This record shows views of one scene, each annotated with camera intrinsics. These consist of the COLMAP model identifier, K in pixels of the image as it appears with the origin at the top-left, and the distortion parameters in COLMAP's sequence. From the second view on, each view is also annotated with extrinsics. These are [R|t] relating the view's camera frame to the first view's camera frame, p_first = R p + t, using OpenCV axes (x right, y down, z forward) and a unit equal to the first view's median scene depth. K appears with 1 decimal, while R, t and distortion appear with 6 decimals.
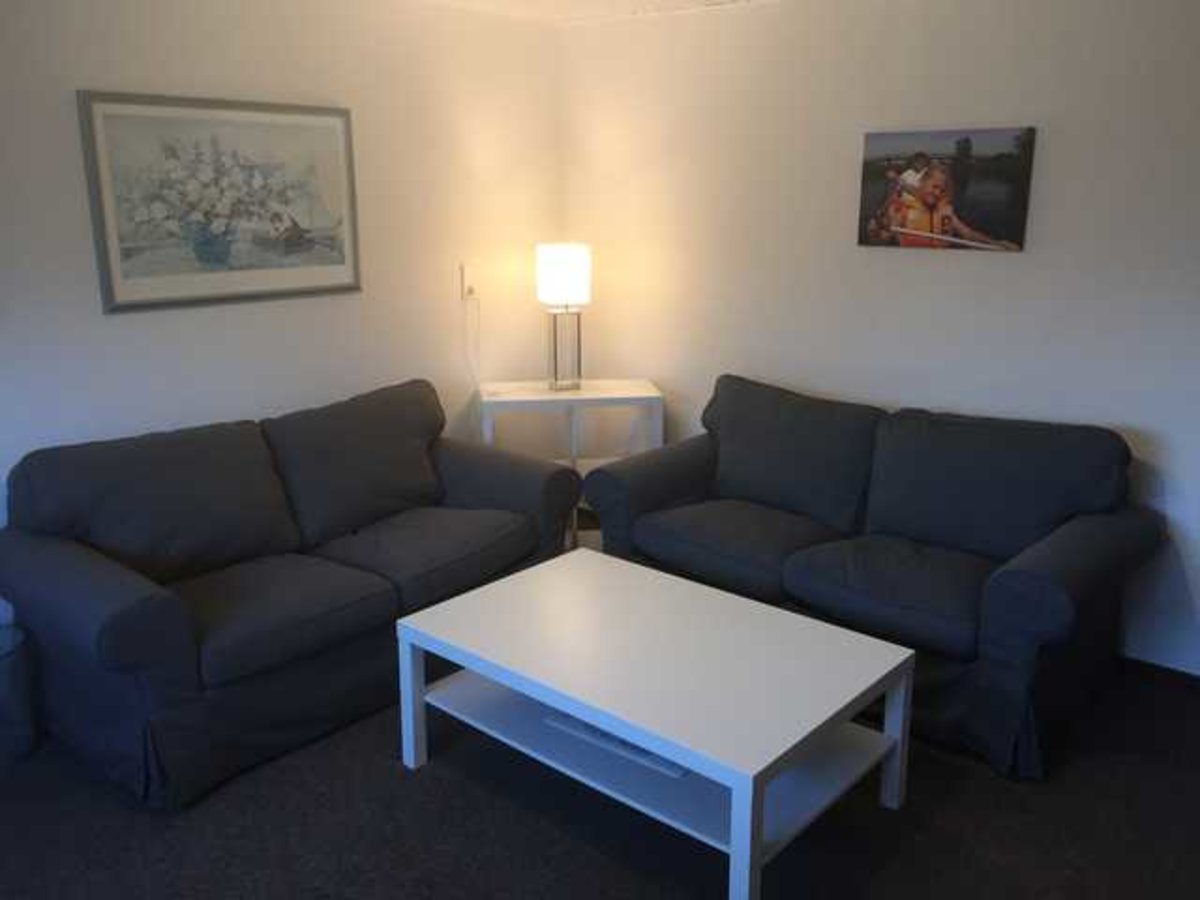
lens RADIAL K [[1015.0, 0, 598.6], [0, 1015.0, 448.4], [0, 0, 1]] dist [0.000256, -0.002835]
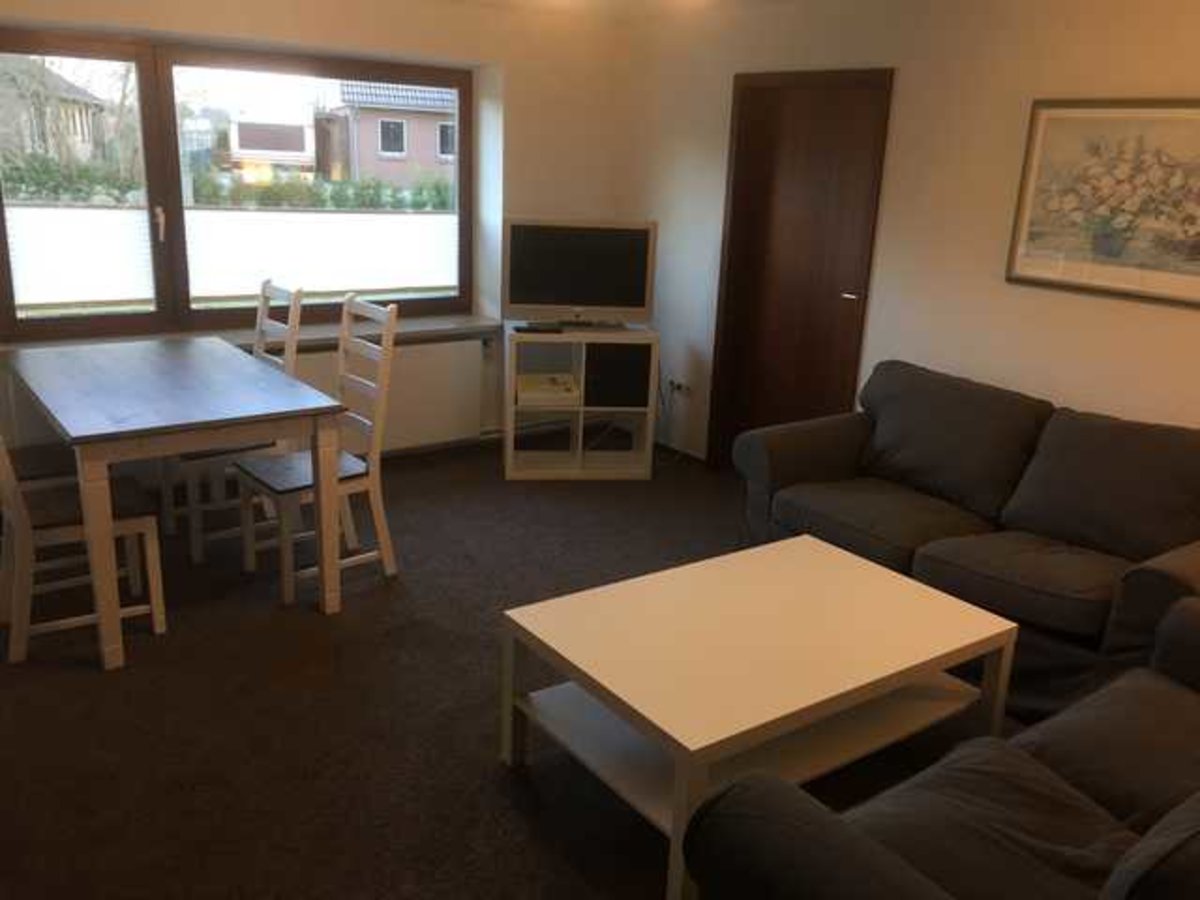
lens RADIAL K [[1015.0, 0, 598.7], [0, 1015.0, 451.3], [0, 0, 1]] dist [0.000256, -0.002835]
pose [[-0.214073, 0.272014, -0.938180, 0.779891], [-0.277601, 0.903903, 0.325419, -0.198652], [0.936542, 0.330103, -0.117990, 0.709525]]
